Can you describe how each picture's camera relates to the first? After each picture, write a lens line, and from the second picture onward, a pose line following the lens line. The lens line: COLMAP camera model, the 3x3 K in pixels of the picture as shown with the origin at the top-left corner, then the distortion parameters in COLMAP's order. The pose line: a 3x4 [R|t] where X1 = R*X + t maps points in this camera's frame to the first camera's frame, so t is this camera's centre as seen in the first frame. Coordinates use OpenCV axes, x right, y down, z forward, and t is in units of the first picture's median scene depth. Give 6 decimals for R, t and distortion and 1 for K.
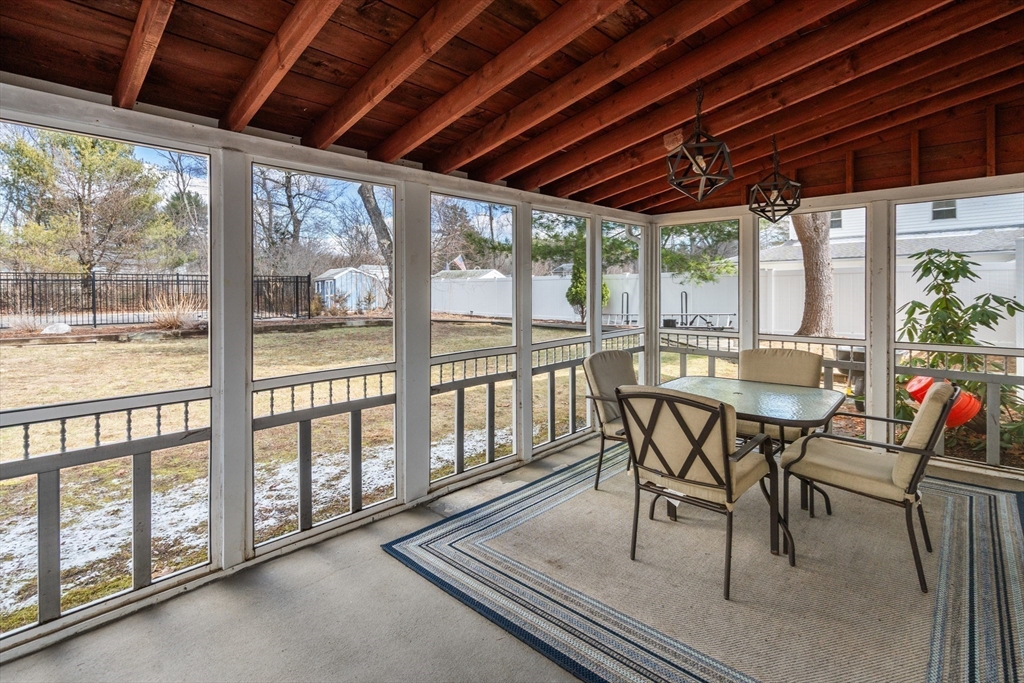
lens RADIAL K [[472.9, 0, 491.0], [0, 472.9, 294.2], [0, 0, 1]] dist [-0.001654, -0.000733]
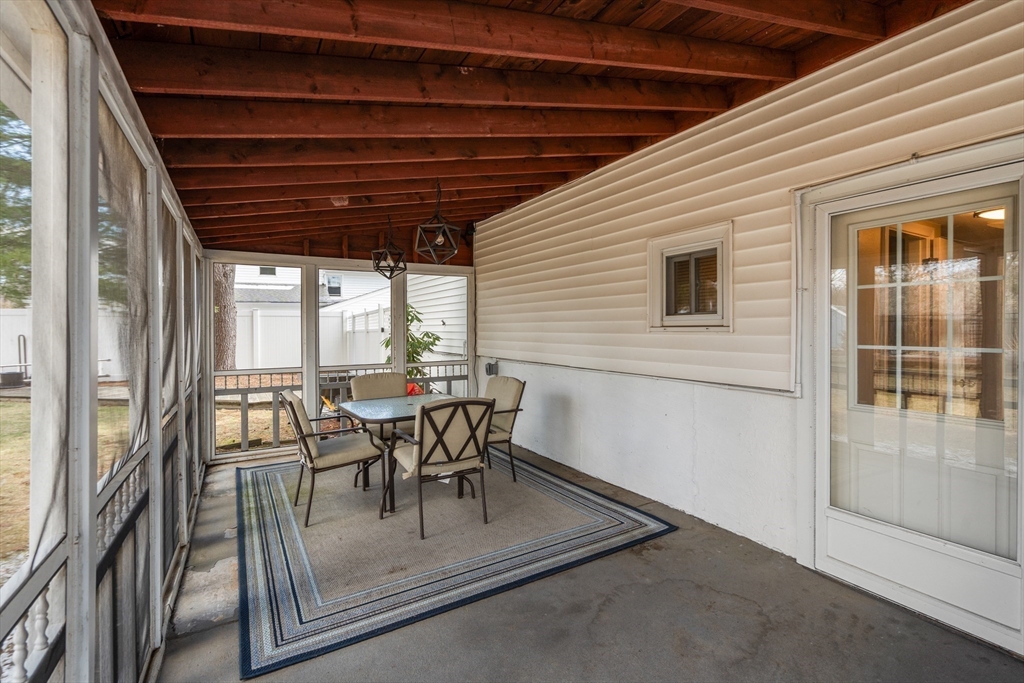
lens RADIAL K [[472.9, 0, 510.2], [0, 472.9, 334.0], [0, 0, 1]] dist [-0.001654, -0.000733]
pose [[0.266742, -0.005724, 0.963751, -0.902918], [0.009853, 0.999946, 0.003212, 0.005765], [-0.963718, 0.008639, 0.266784, 0.446113]]
